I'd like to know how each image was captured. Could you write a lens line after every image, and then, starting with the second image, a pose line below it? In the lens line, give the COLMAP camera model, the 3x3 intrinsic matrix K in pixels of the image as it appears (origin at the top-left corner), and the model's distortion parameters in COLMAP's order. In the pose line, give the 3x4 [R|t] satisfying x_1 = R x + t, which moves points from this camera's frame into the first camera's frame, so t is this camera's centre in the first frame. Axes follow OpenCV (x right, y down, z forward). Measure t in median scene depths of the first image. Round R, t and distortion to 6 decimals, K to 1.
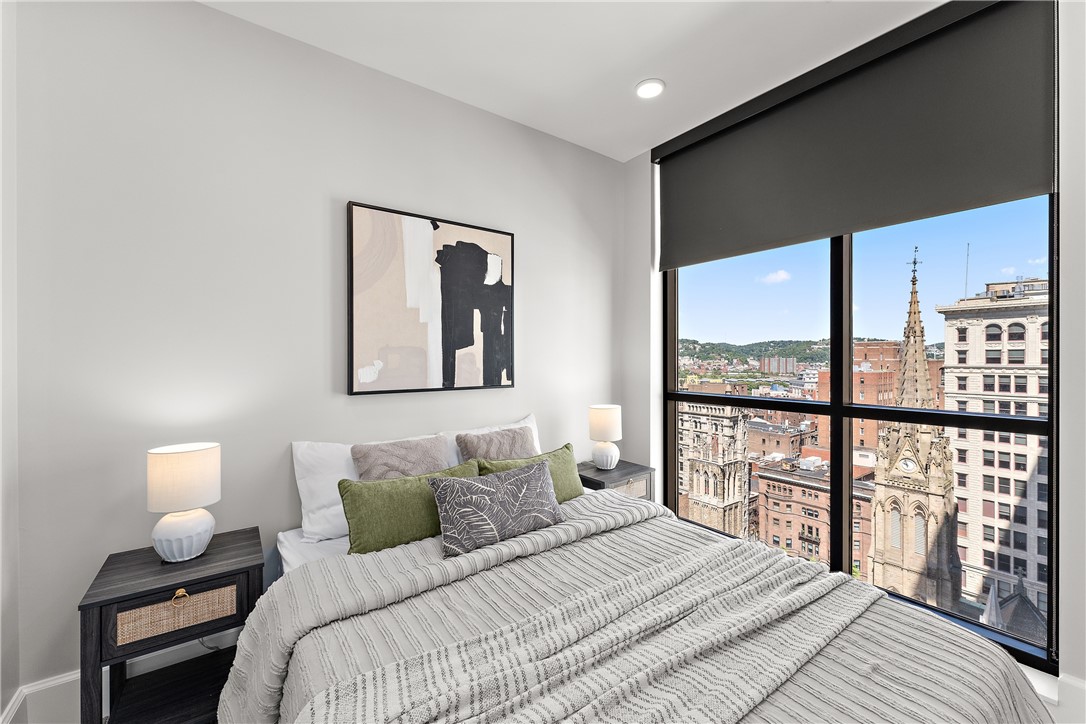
lens RADIAL K [[432.6, 0, 541.5], [0, 432.6, 362.5], [0, 0, 1]] dist [0.000504, 0.000069]
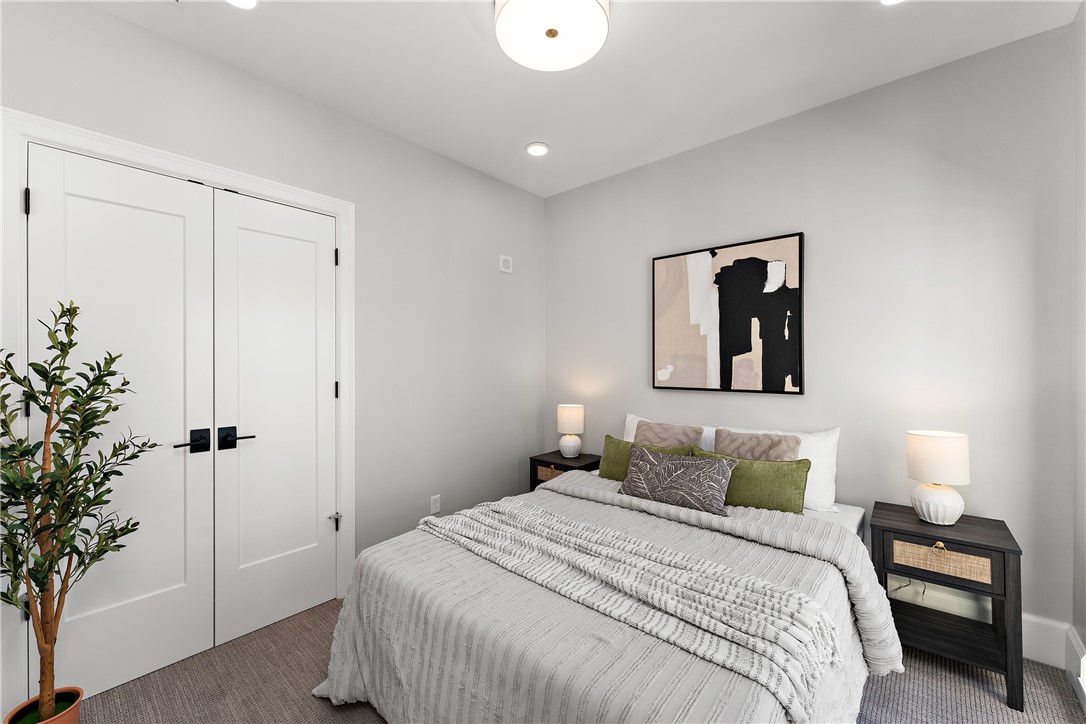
lens RADIAL K [[432.6, 0, 541.5], [0, 432.6, 362.5], [0, 0, 1]] dist [0.000504, 0.000069]
pose [[0.233582, -0.000151, -0.972337, 0.805366], [-0.008807, 0.999959, -0.002271, -0.006049], [0.972297, 0.009094, 0.233571, 0.250275]]
